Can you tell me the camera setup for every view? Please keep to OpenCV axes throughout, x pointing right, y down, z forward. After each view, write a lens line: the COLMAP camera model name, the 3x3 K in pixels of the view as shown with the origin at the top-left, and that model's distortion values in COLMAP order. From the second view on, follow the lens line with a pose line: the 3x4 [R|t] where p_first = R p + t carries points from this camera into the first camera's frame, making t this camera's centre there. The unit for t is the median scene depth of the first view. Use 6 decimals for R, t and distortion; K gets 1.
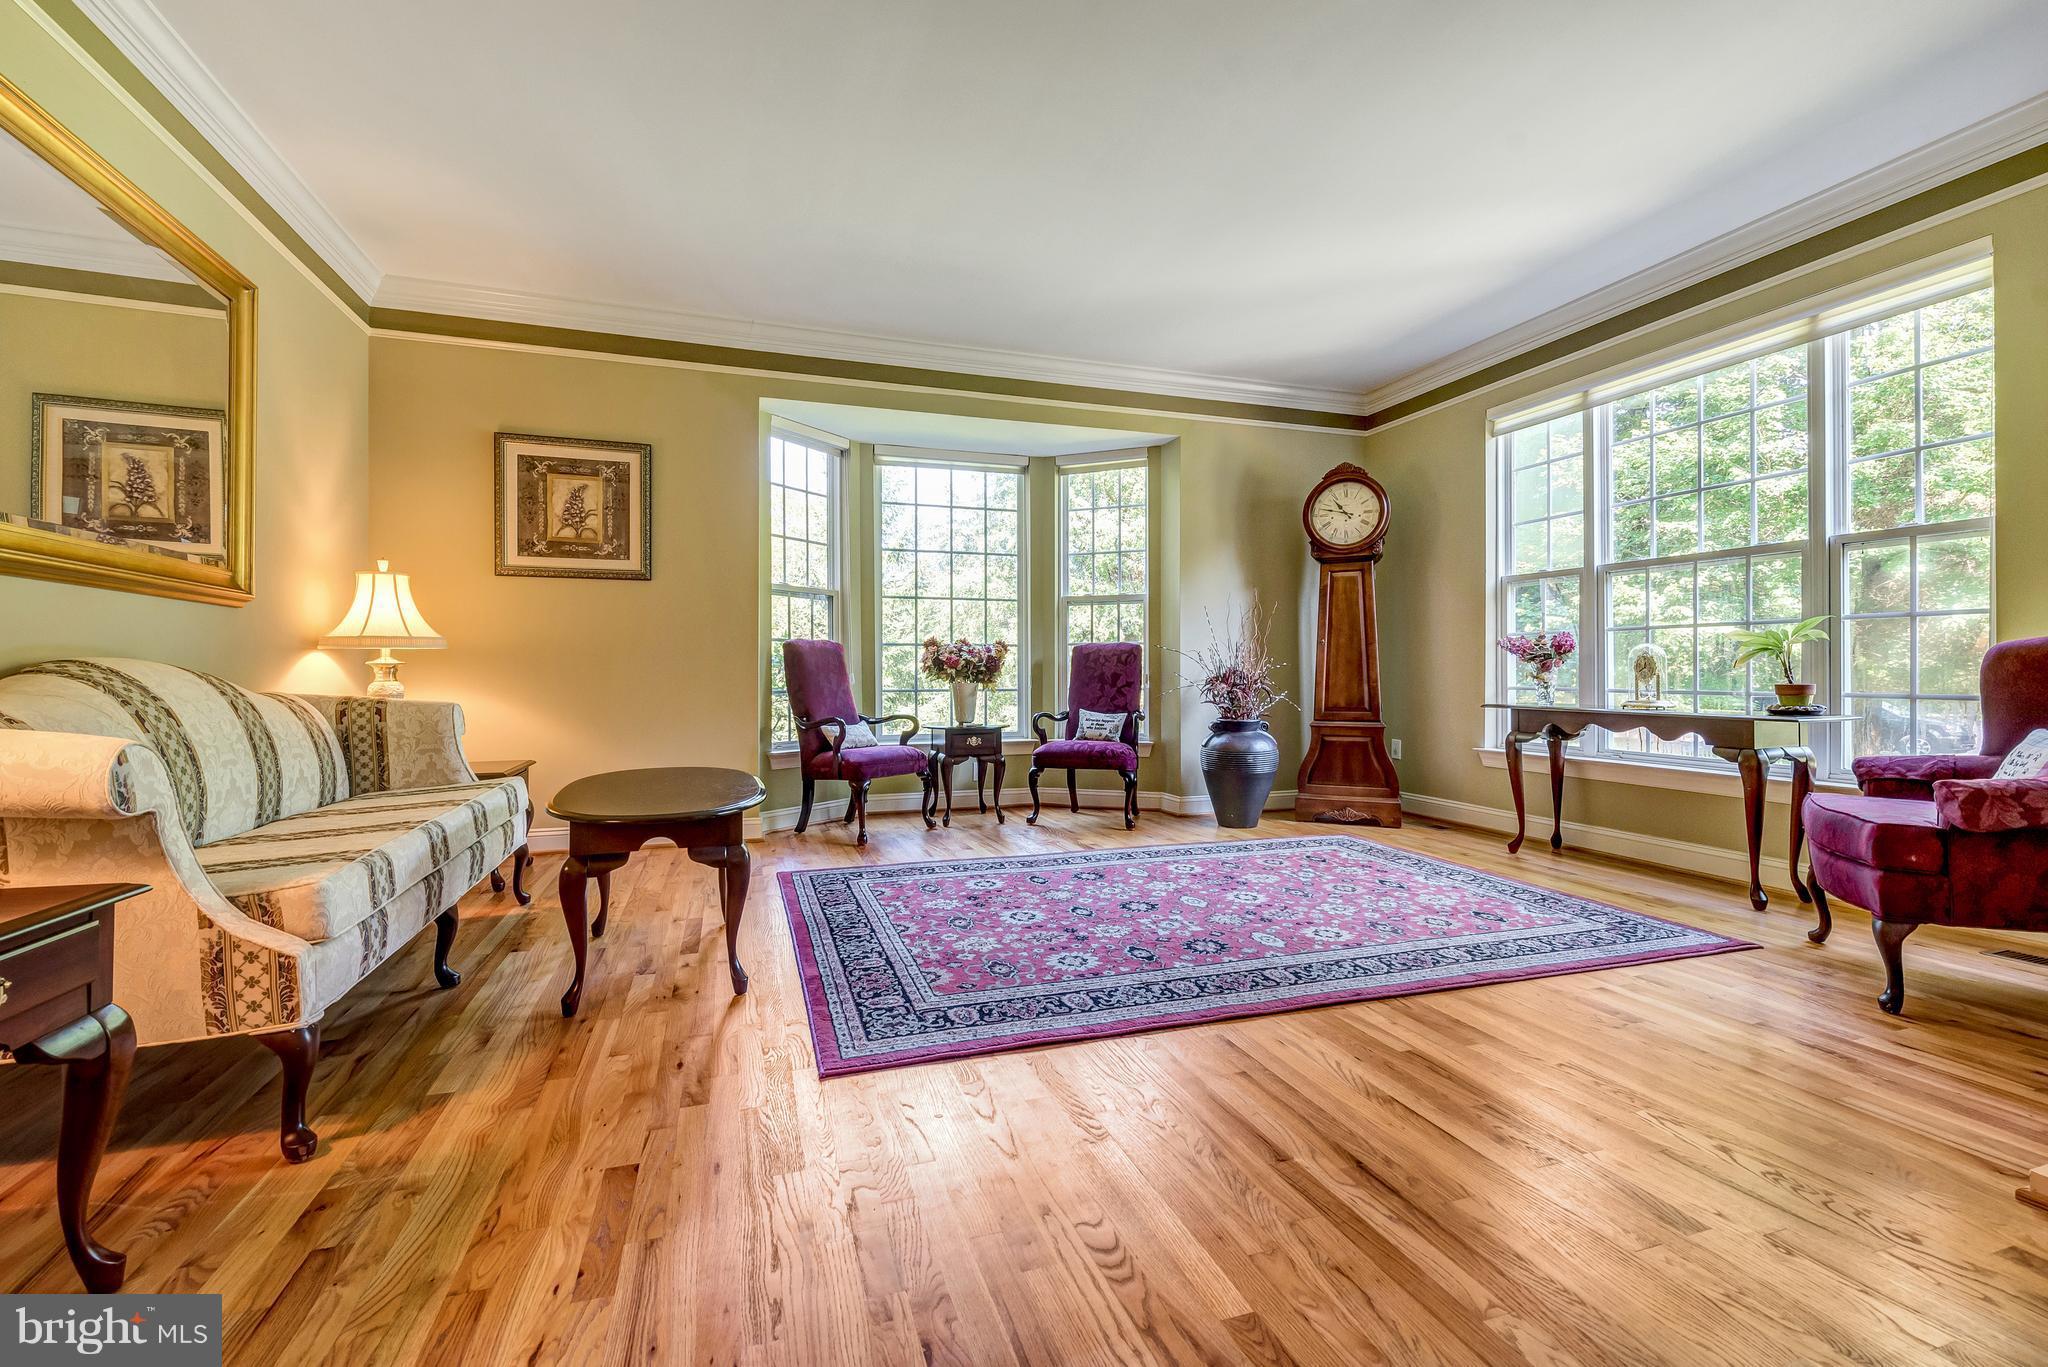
lens RADIAL K [[841.8, 0, 1013.3], [0, 841.8, 668.0], [0, 0, 1]] dist [-0.001995, -0.000135]
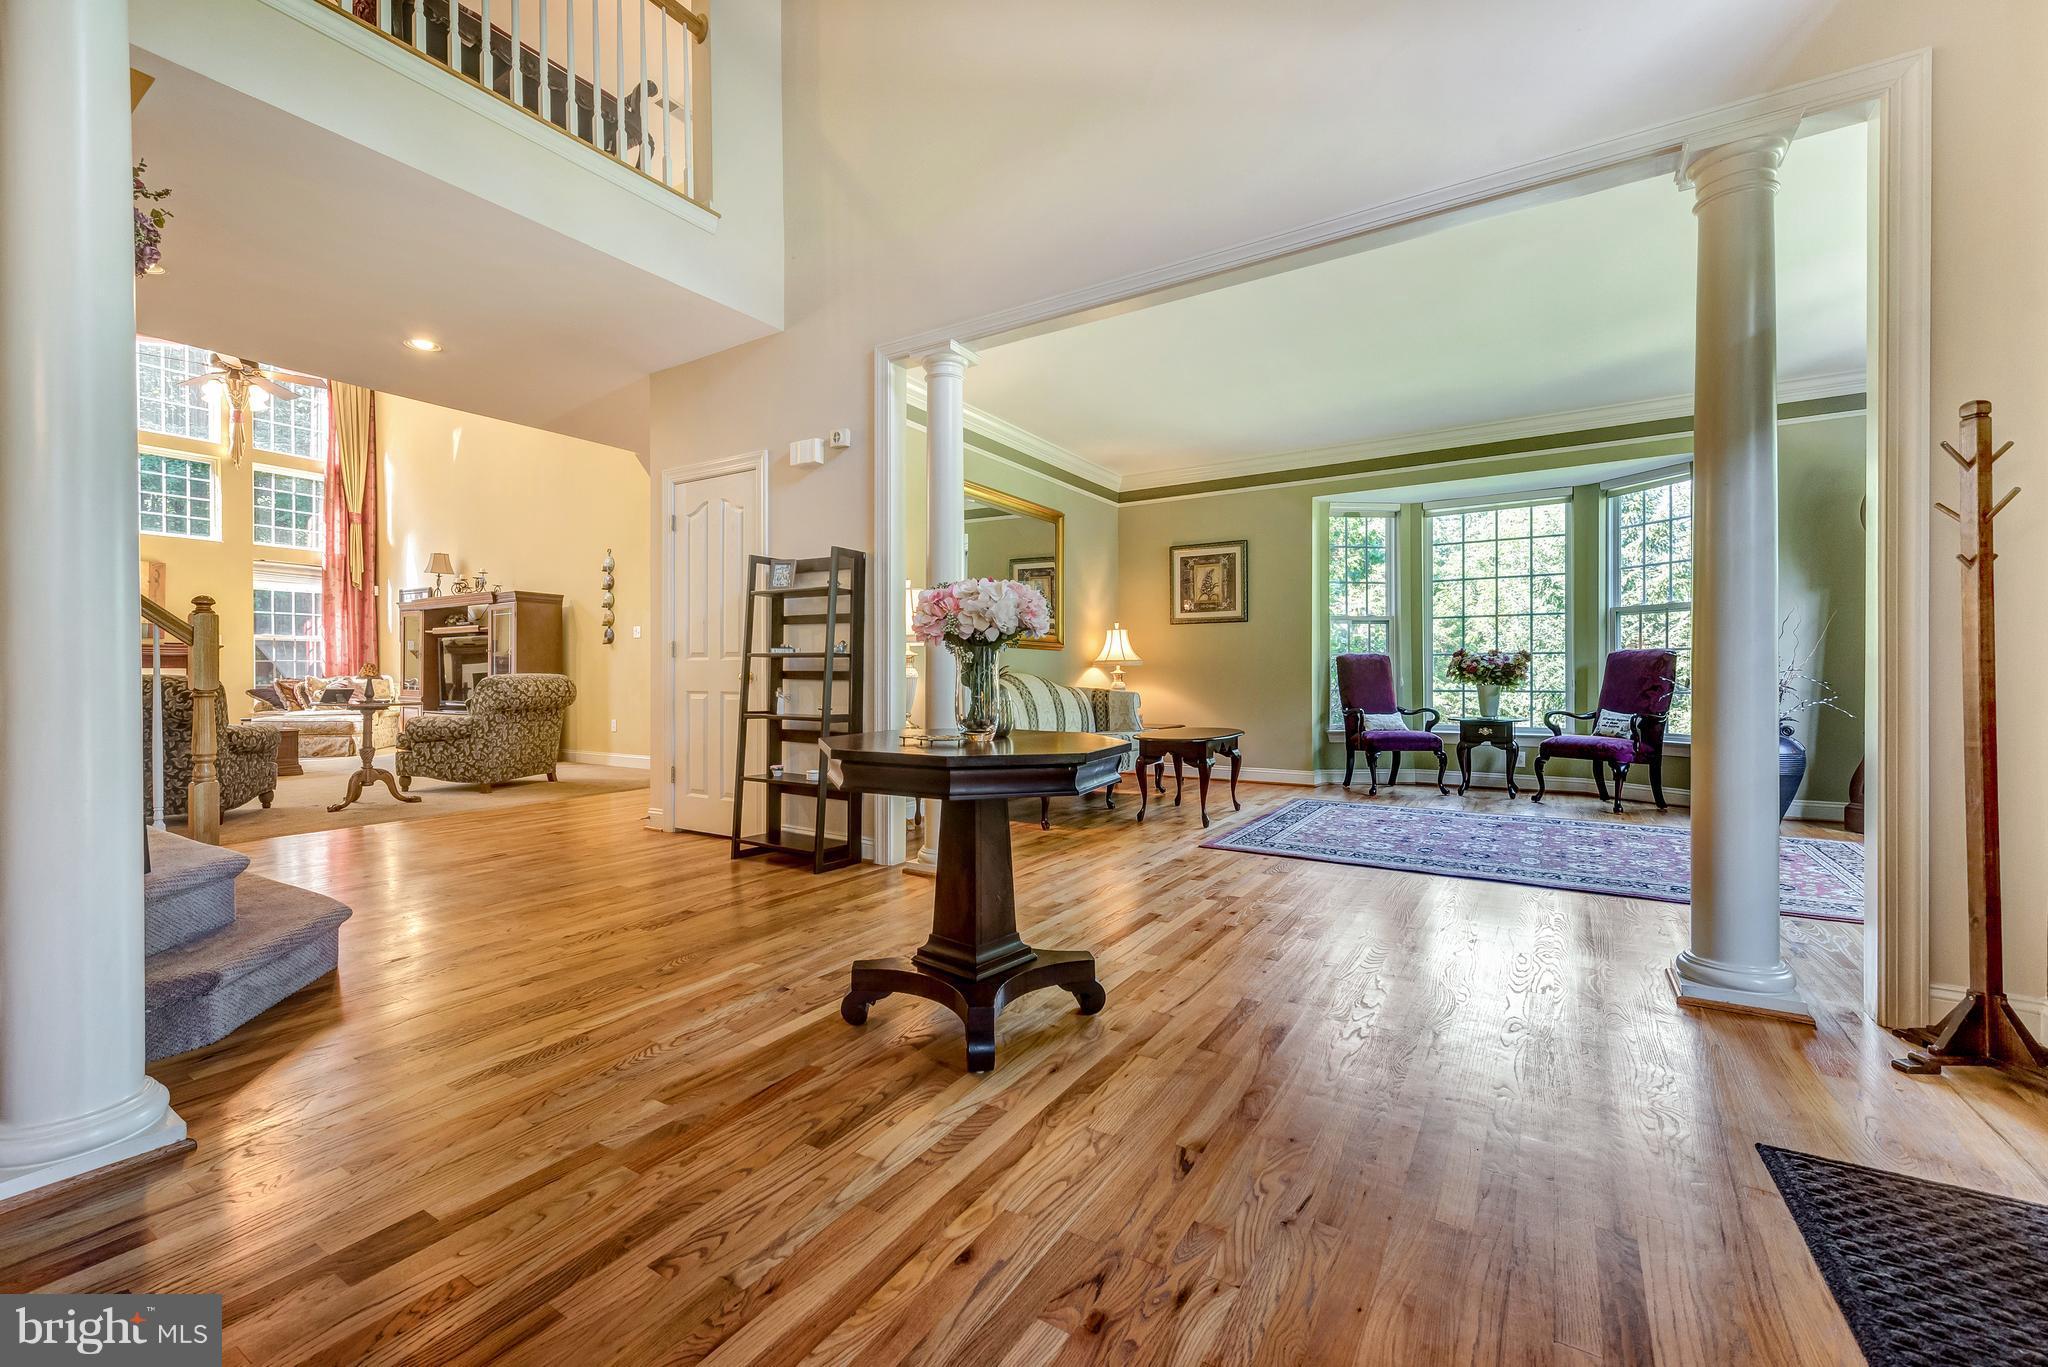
lens RADIAL K [[841.8, 0, 1024.0], [0, 841.8, 679.7], [0, 0, 1]] dist [-0.001995, -0.000135]
pose [[0.638260, 0.003445, -0.769813, 0.482788], [0.006168, 0.999935, 0.009589, -0.006961], [0.769796, -0.010869, 0.638197, -0.342897]]
